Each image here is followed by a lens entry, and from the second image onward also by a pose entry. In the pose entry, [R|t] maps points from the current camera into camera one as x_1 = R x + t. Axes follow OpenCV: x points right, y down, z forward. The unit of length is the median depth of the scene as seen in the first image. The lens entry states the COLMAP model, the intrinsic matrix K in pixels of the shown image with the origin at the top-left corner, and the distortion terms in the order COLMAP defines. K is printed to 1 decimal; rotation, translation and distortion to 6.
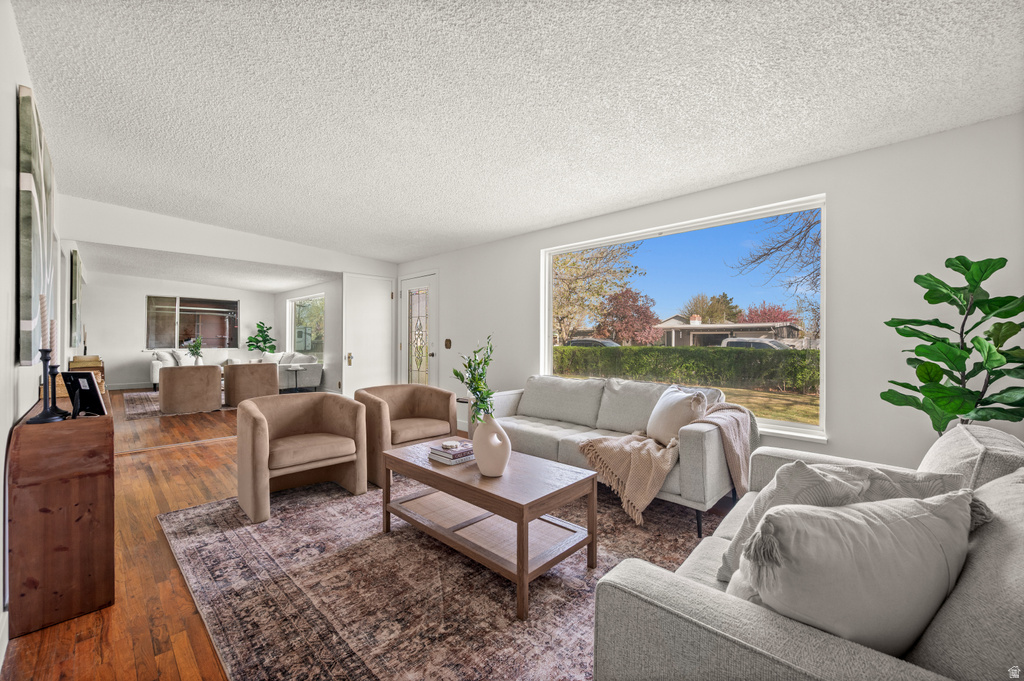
lens RADIAL K [[421.2, 0, 512.0], [0, 421.2, 340.5], [0, 0, 1]] dist [-0.000824, -0.000039]
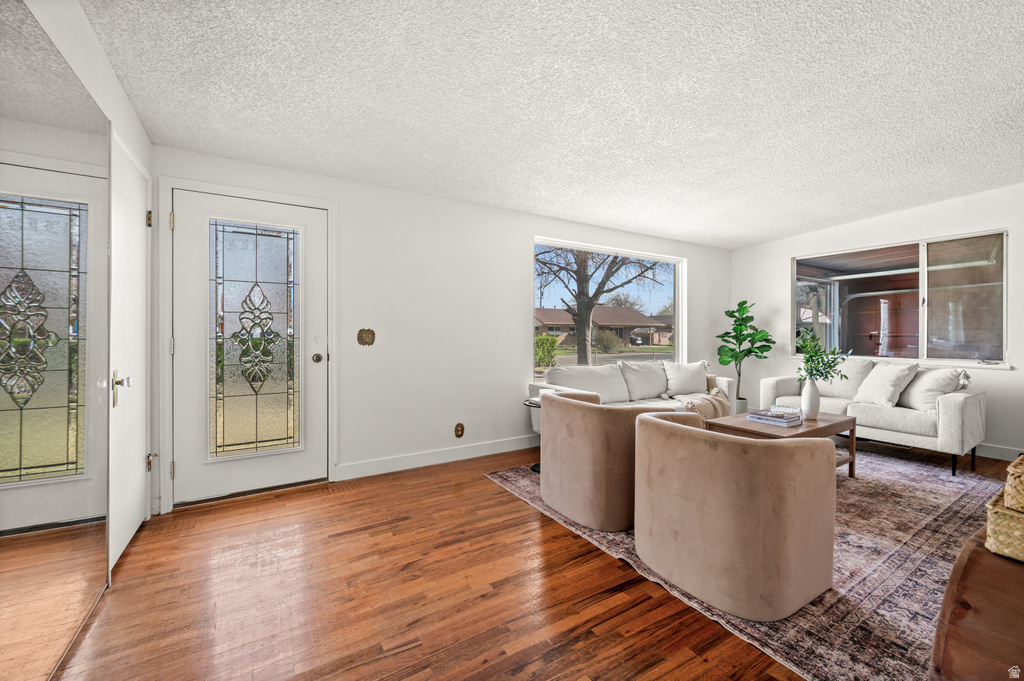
lens RADIAL K [[416.9, 0, 525.2], [0, 416.9, 334.6], [0, 0, 1]] dist [0.000193, 0.000092]
pose [[0.209736, -0.009195, 0.977715, -1.543793], [-0.002966, 0.999945, 0.010041, -0.005384], [-0.977754, -0.005006, 0.209697, 1.485865]]
